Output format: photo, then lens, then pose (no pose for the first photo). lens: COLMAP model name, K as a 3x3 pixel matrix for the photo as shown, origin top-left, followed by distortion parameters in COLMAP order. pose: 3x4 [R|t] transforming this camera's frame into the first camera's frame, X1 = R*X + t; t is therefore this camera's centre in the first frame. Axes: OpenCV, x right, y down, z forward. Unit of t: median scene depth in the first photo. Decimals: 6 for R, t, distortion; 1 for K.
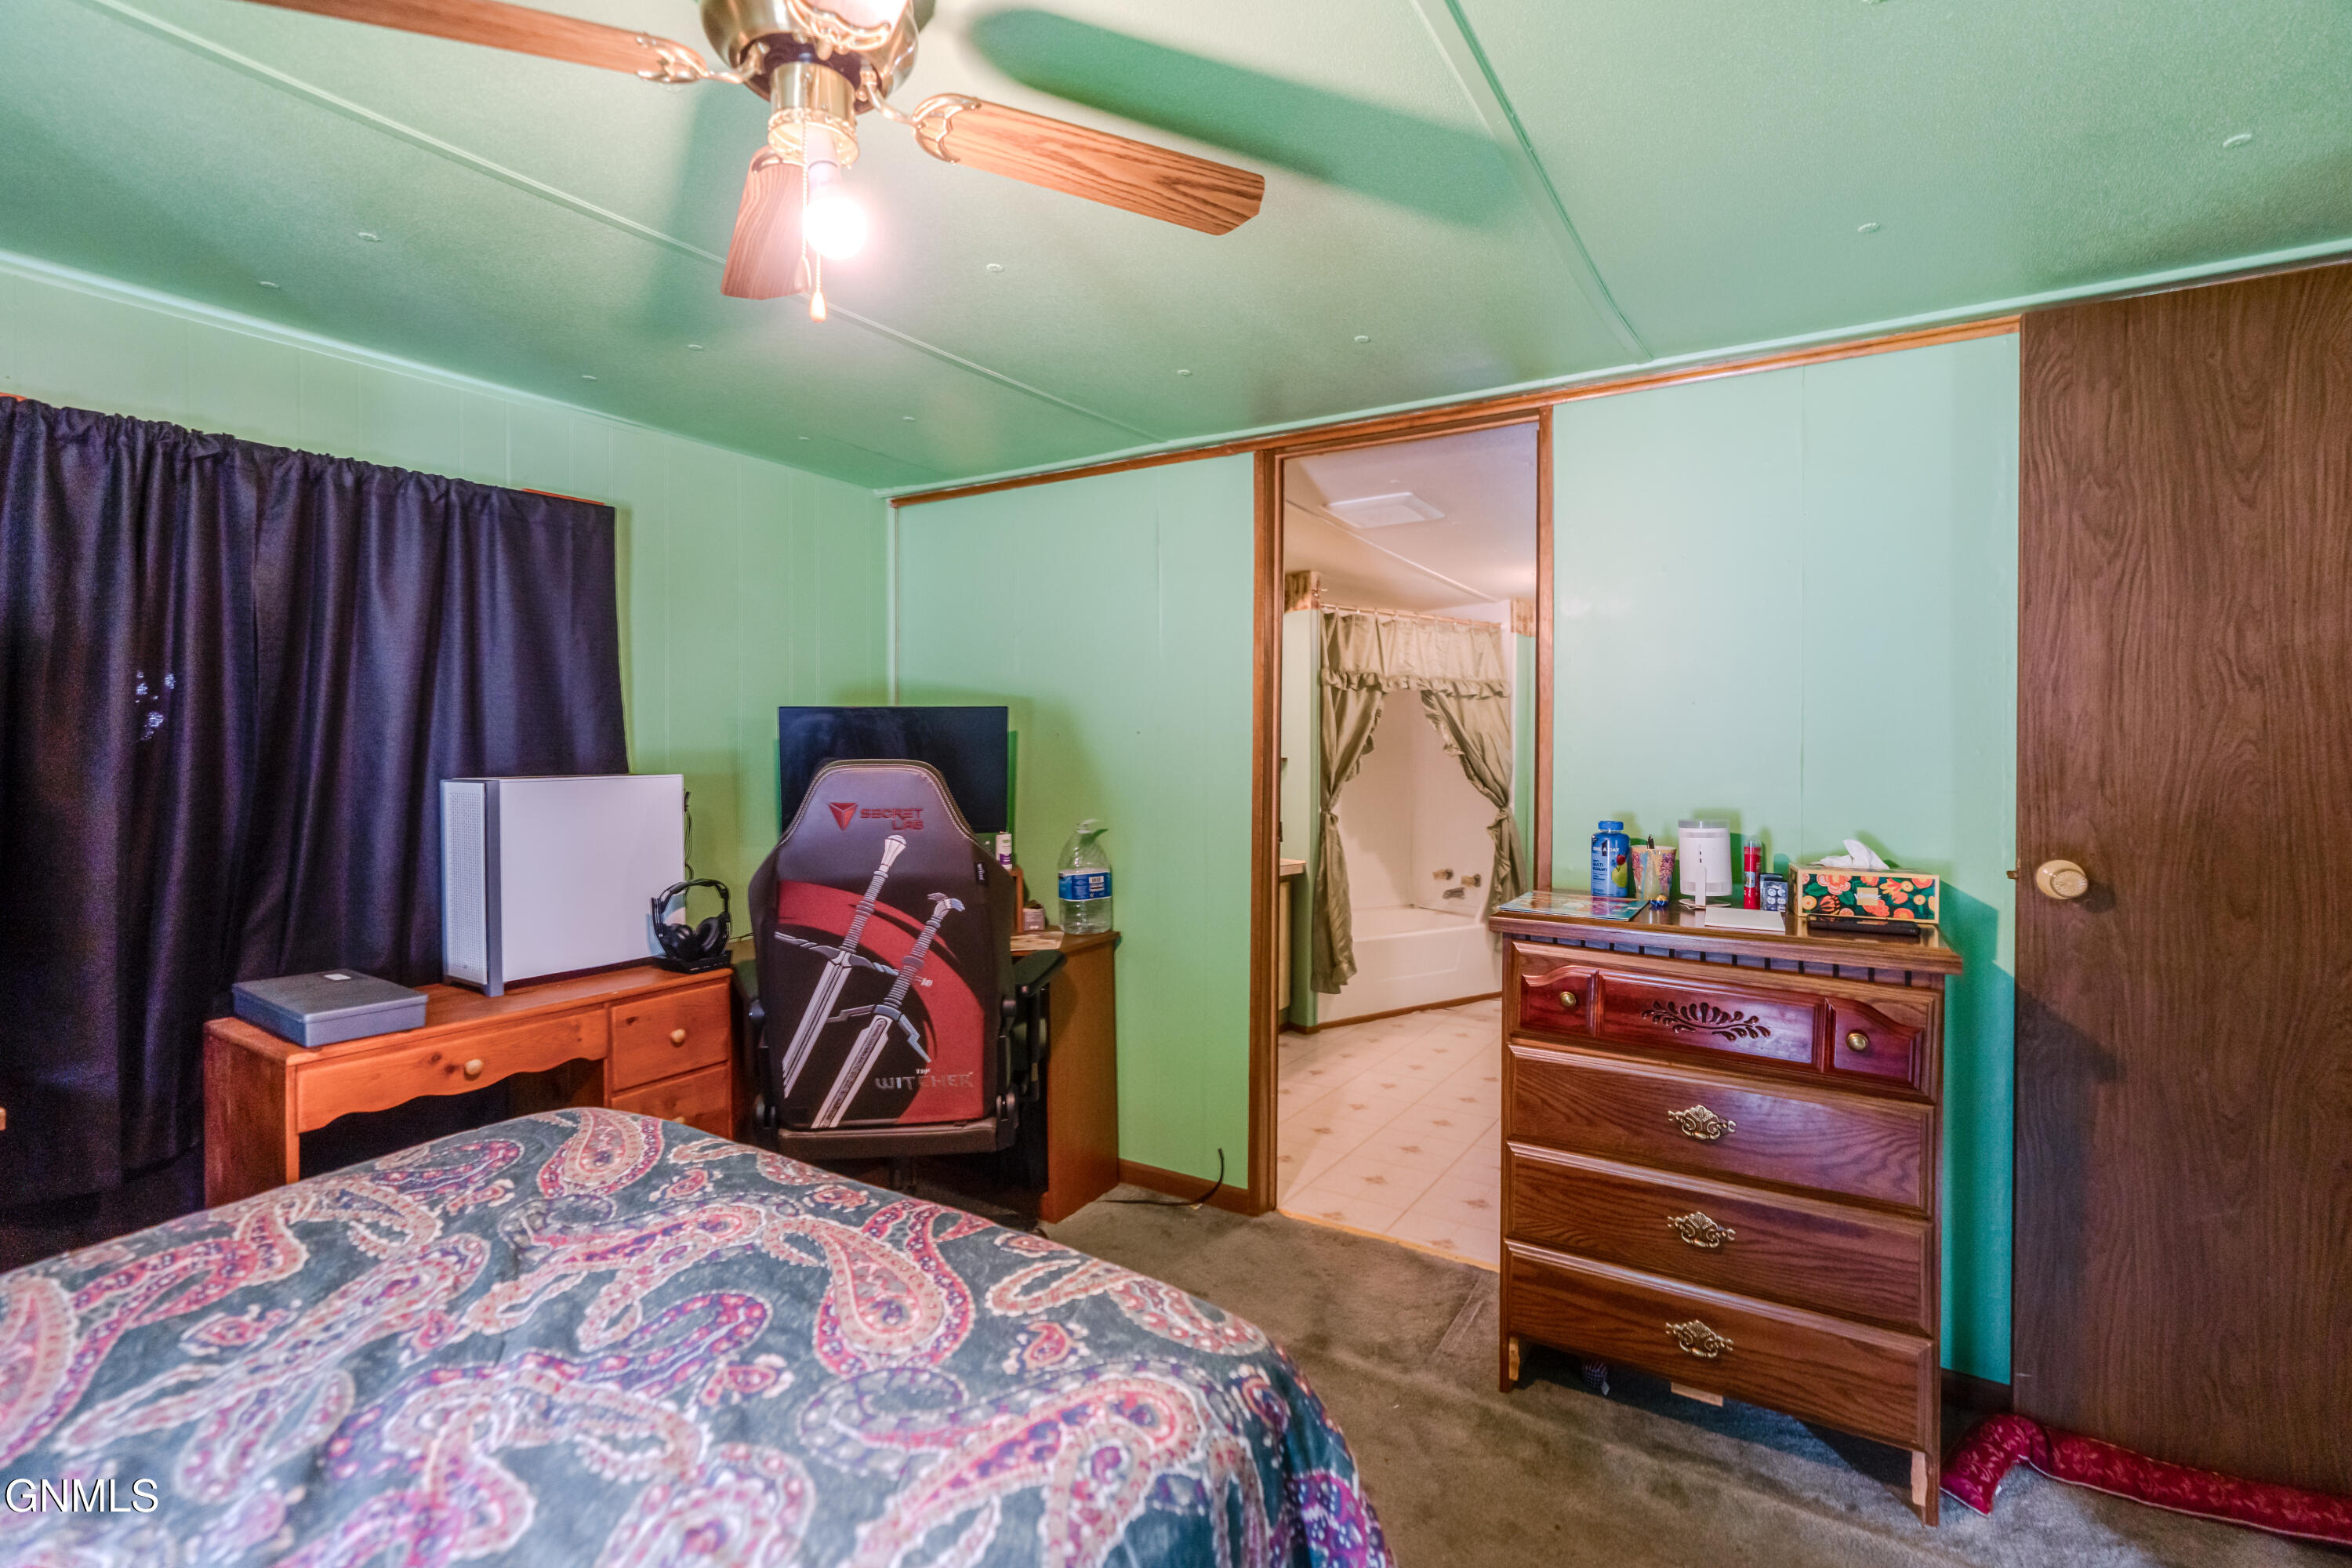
lens RADIAL K [[1059.1, 0, 1173.0], [0, 1059.1, 746.0], [0, 0, 1]] dist [-0.000862, -0.000230]
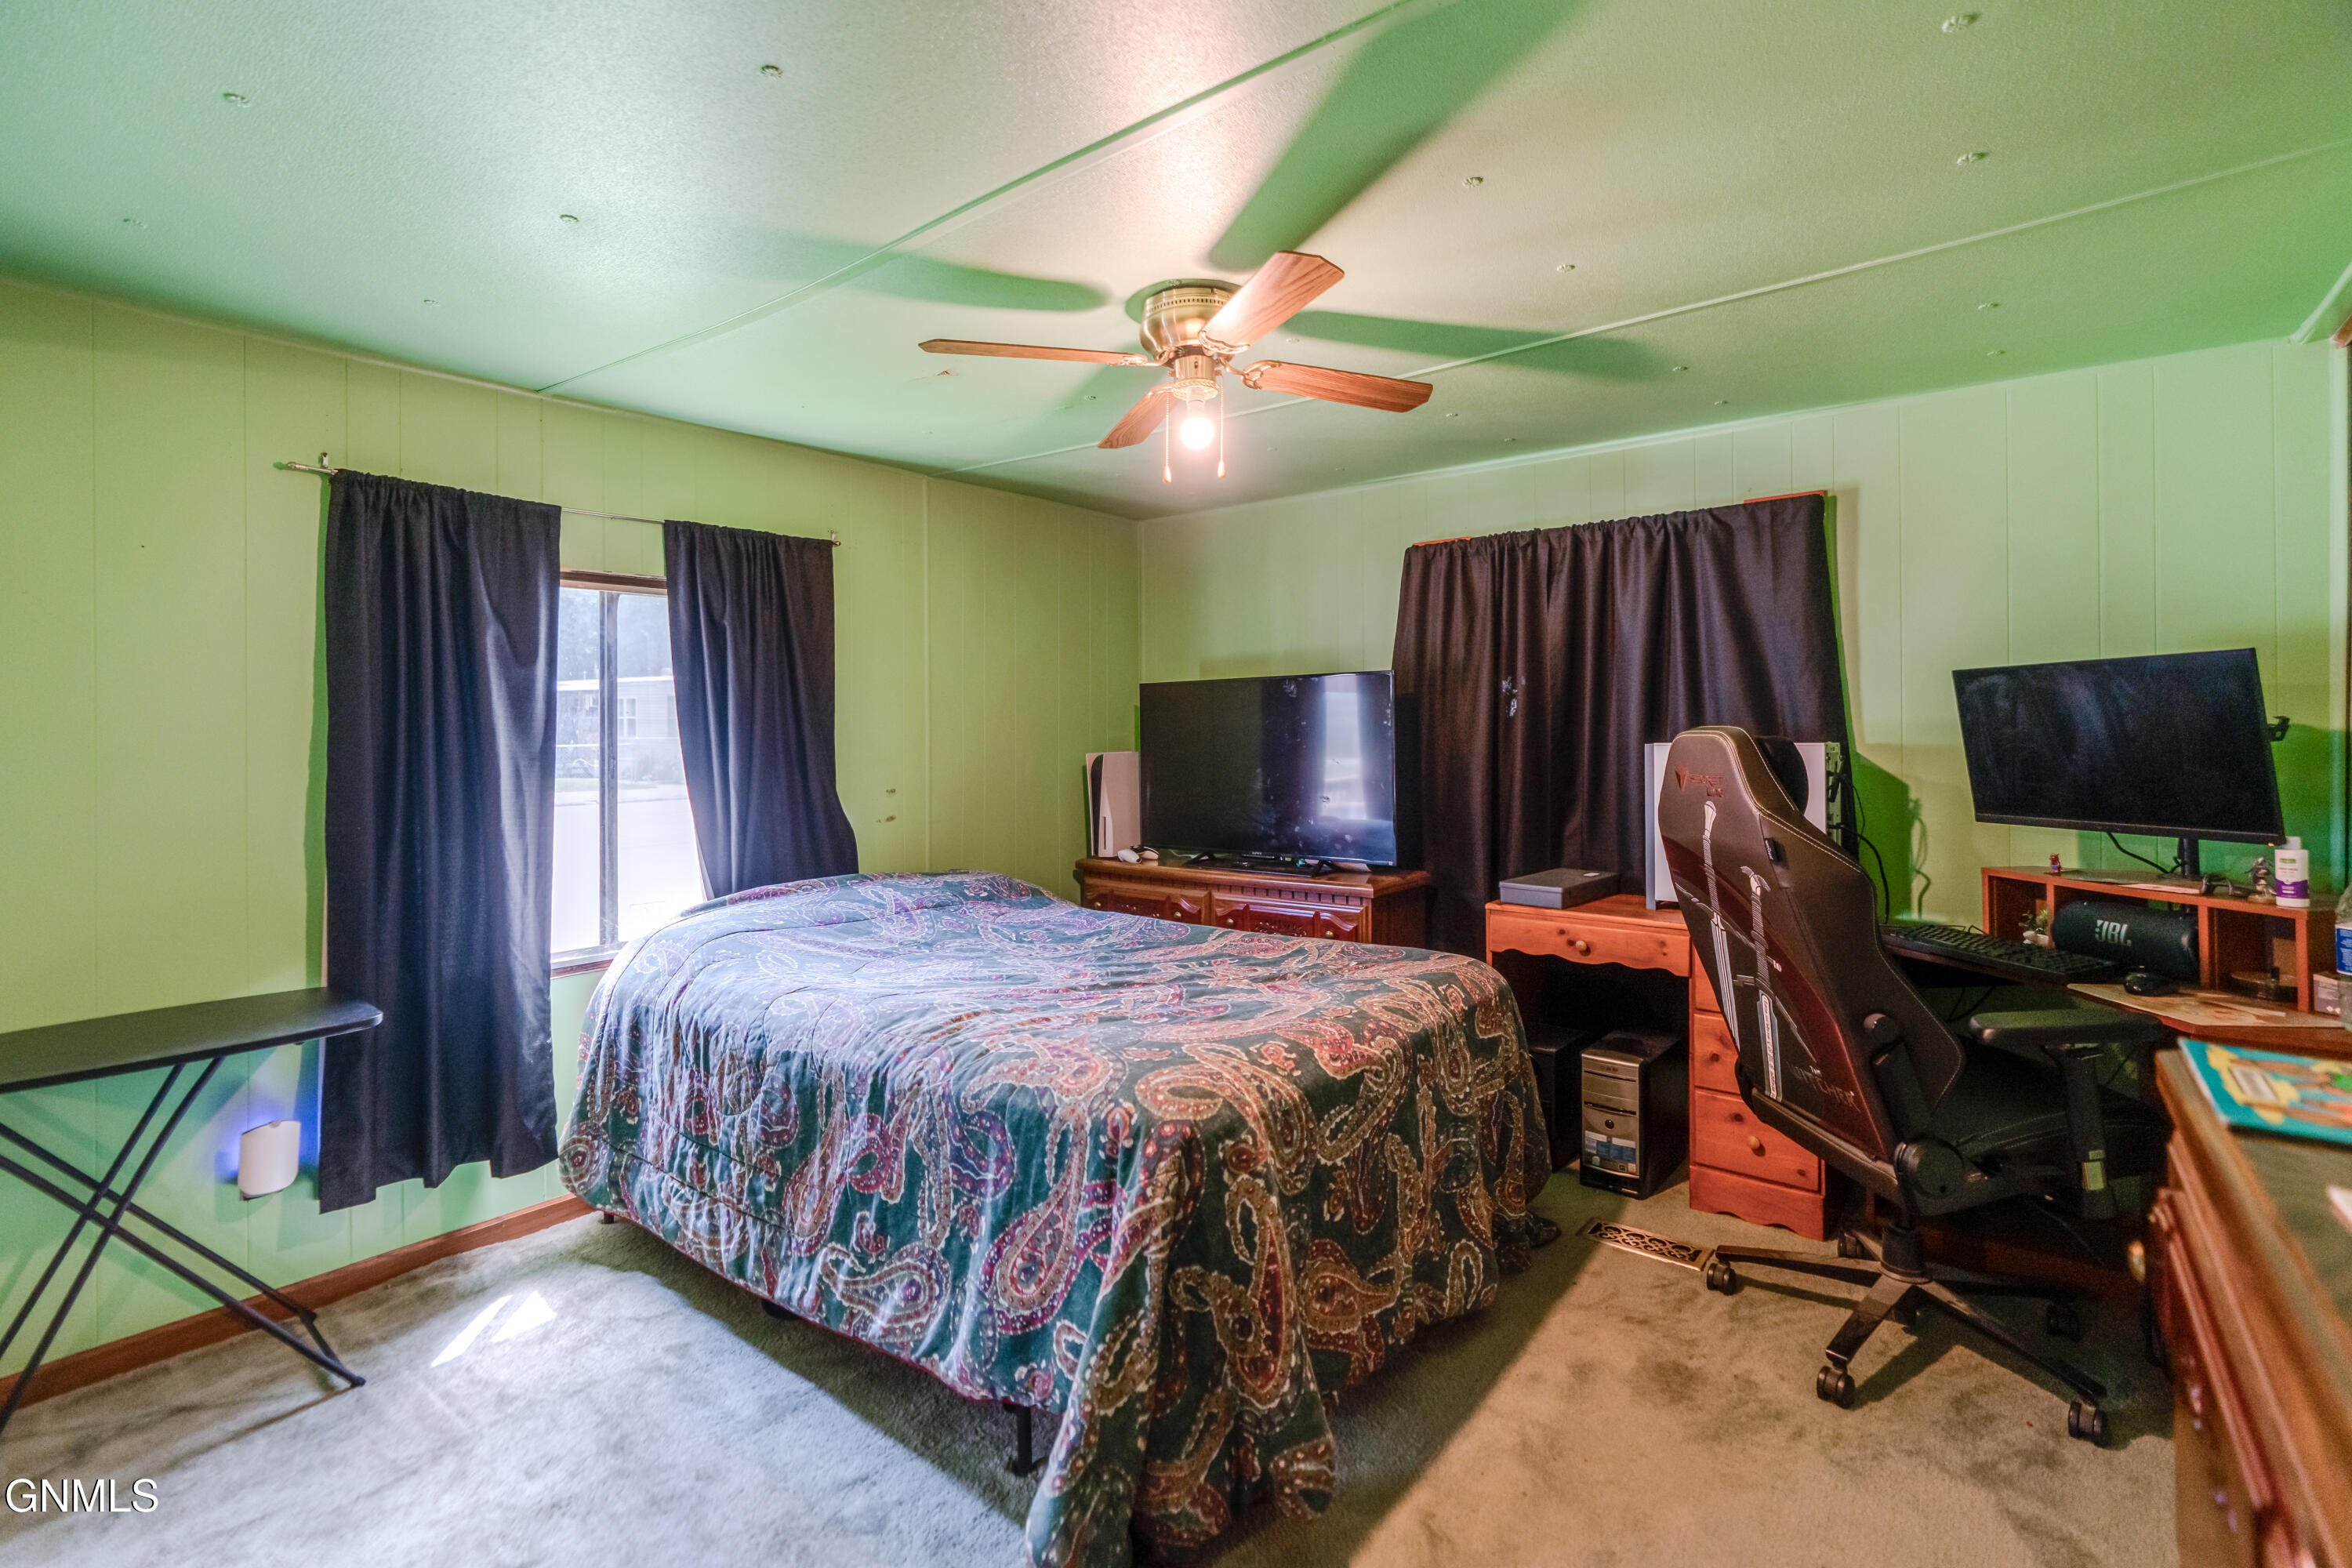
lens RADIAL K [[1059.1, 0, 1173.0], [0, 1059.1, 746.0], [0, 0, 1]] dist [-0.000862, -0.000230]
pose [[-0.099002, 0.015195, -0.994971, 1.208720], [-0.003746, 0.999871, 0.015643, 0.027537], [0.995080, 0.005276, -0.098932, 0.917642]]
